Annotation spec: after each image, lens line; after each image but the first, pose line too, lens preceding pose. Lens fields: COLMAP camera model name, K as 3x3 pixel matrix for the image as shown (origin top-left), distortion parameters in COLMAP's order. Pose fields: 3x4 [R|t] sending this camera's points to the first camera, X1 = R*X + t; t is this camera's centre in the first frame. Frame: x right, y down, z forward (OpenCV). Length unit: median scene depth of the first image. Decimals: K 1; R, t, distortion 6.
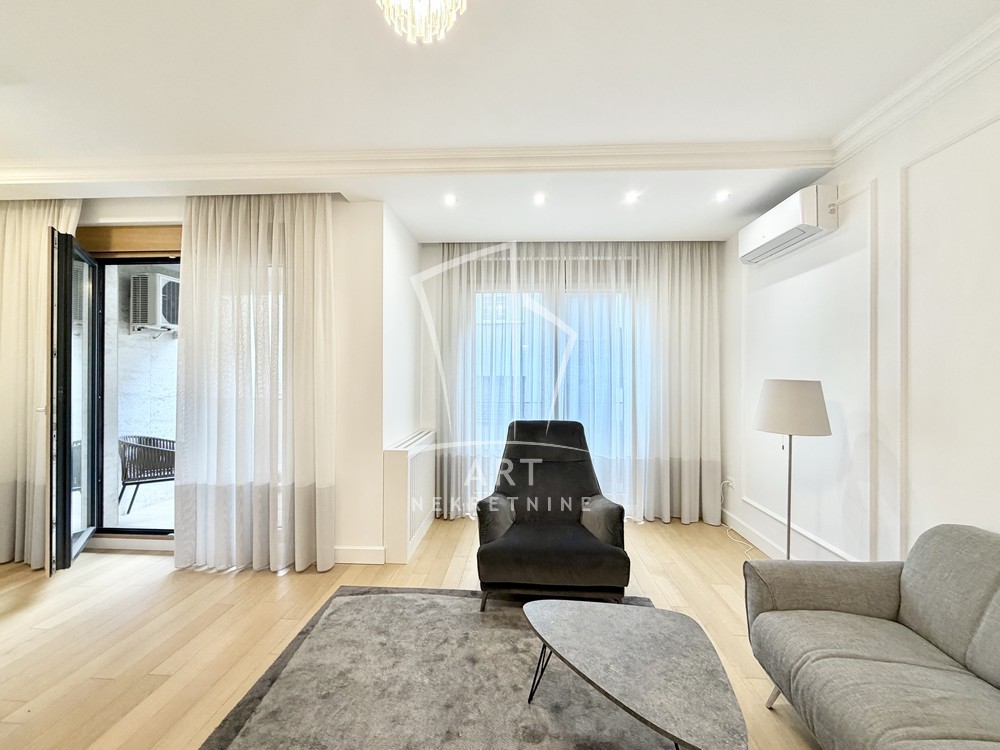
lens RADIAL K [[417.2, 0, 500.0], [0, 417.2, 375.0], [0, 0, 1]] dist [-0.001674, -0.000072]
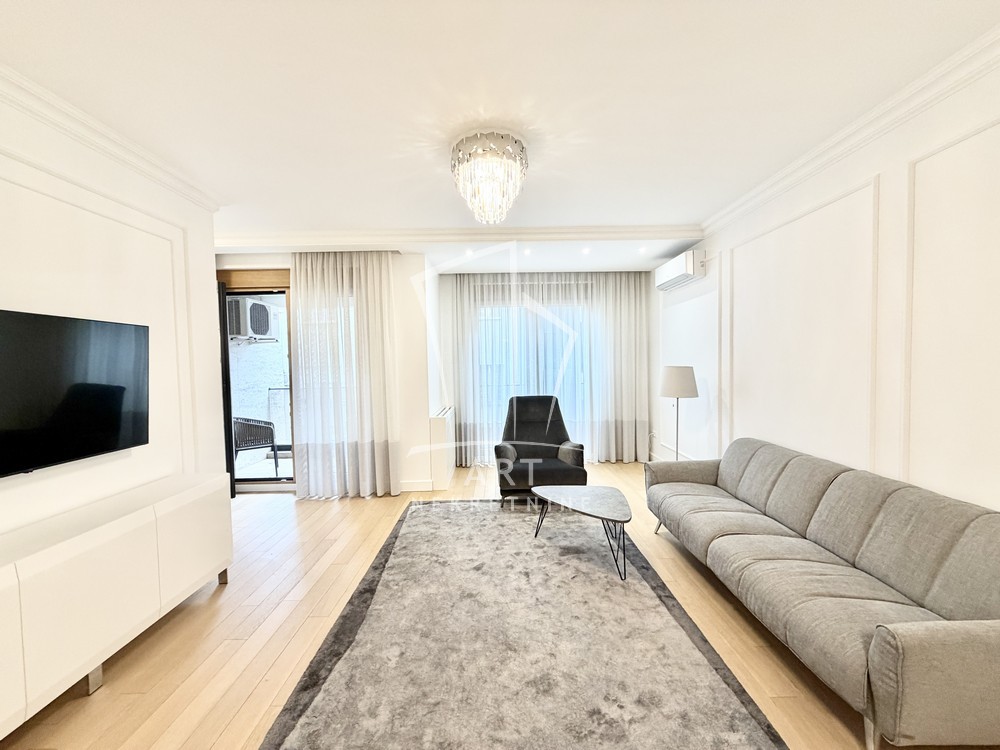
lens RADIAL K [[396.2, 0, 496.0], [0, 396.2, 376.8], [0, 0, 1]] dist [-0.005223, 0.000225]
pose [[0.997887, -0.025766, 0.059651, -0.122157], [0.023580, 0.999035, 0.037060, -0.019433], [-0.060549, -0.035576, 0.997531, -0.479953]]
